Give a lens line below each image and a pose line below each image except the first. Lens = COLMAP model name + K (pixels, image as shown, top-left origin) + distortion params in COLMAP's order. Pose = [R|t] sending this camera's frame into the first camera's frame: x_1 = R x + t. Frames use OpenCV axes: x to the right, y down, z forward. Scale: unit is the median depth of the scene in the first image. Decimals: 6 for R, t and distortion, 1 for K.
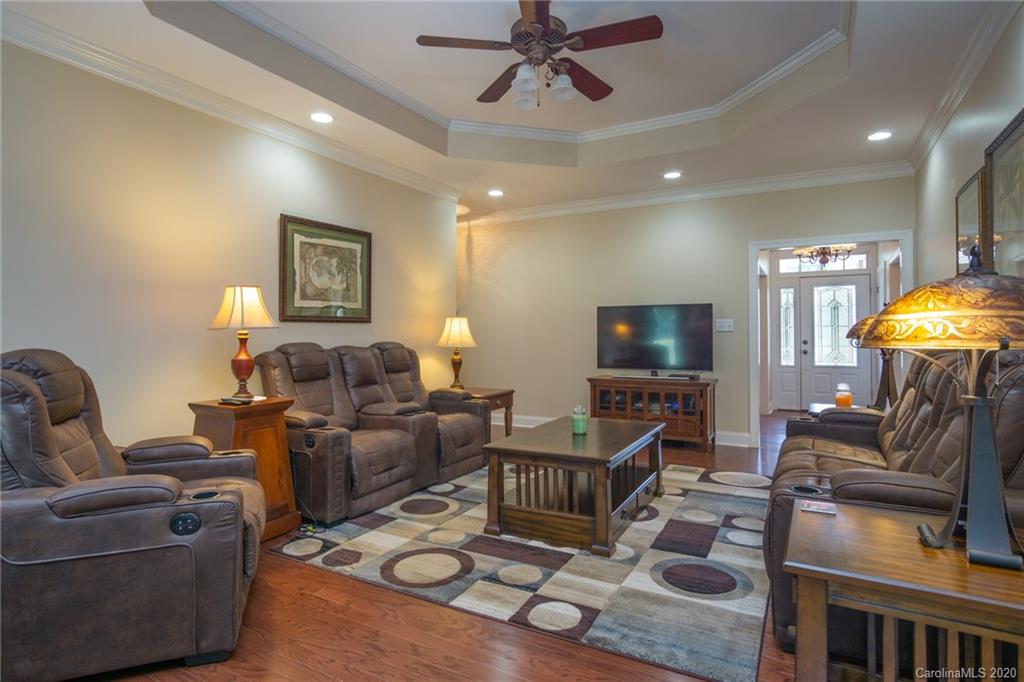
lens RADIAL K [[549.6, 0, 502.8], [0, 549.6, 334.0], [0, 0, 1]] dist [-0.010740, 0.002338]
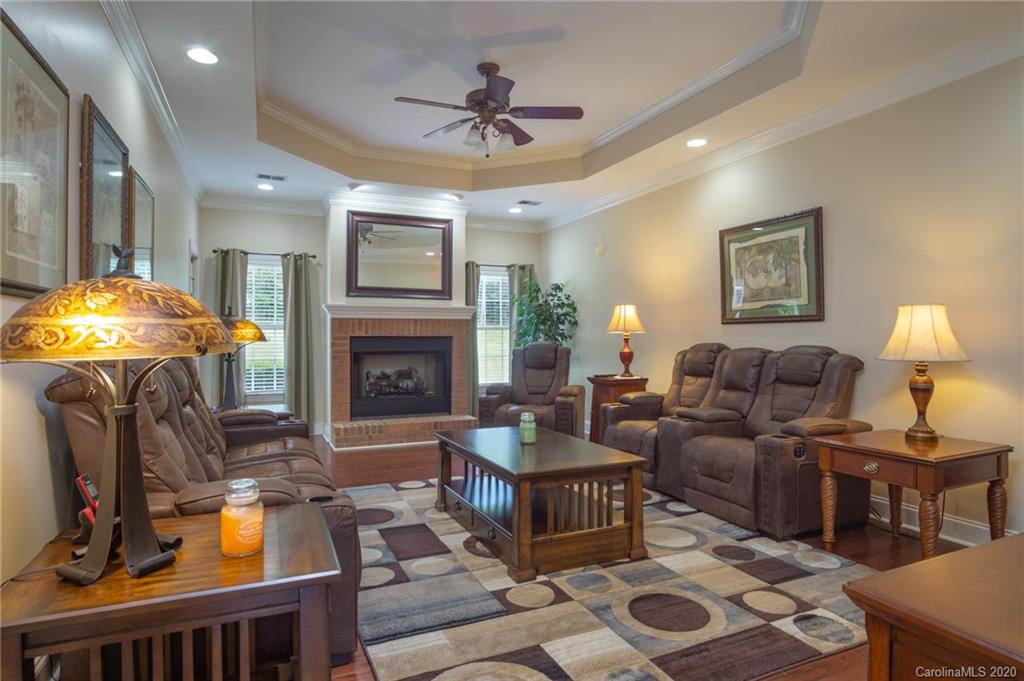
lens RADIAL K [[549.6, 0, 502.8], [0, 549.6, 333.5], [0, 0, 1]] dist [-0.010740, 0.002338]
pose [[-0.598239, 0.003109, -0.801311, 0.759950], [0.006863, 0.999976, -0.001245, -0.005002], [0.801288, -0.006244, -0.598246, 1.268184]]
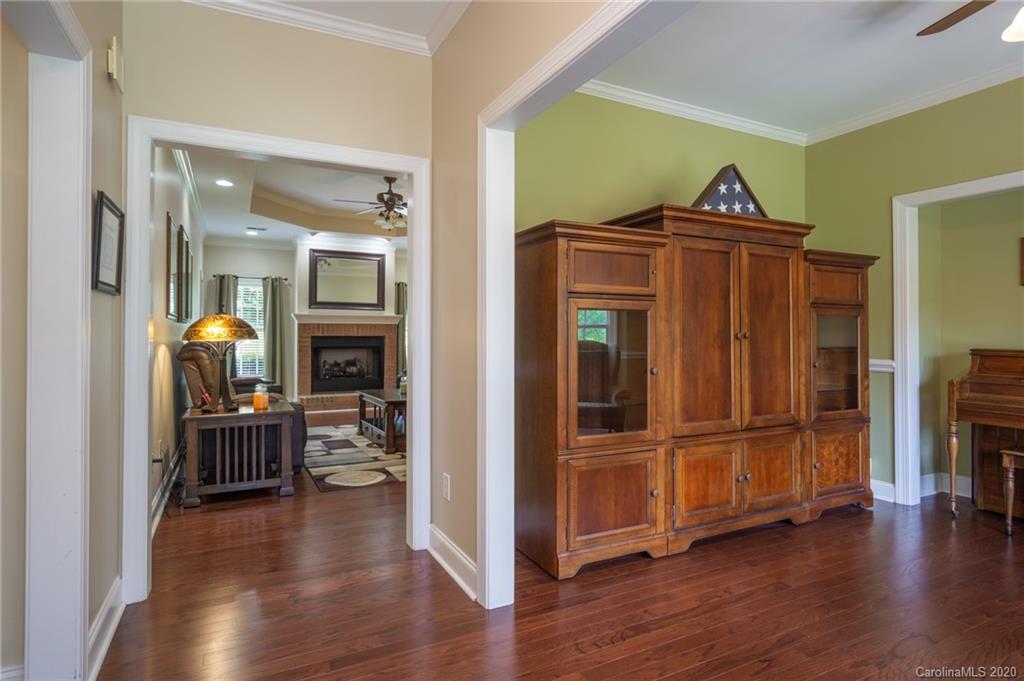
lens RADIAL K [[532.4, 0, 499.7], [0, 532.4, 331.8], [0, 0, 1]] dist [-0.000088, 0.000560]
pose [[-0.555741, -0.002860, -0.831351, 1.128934], [0.005125, 0.999963, -0.006866, -0.000220], [0.831340, -0.008076, -0.555706, 1.805043]]
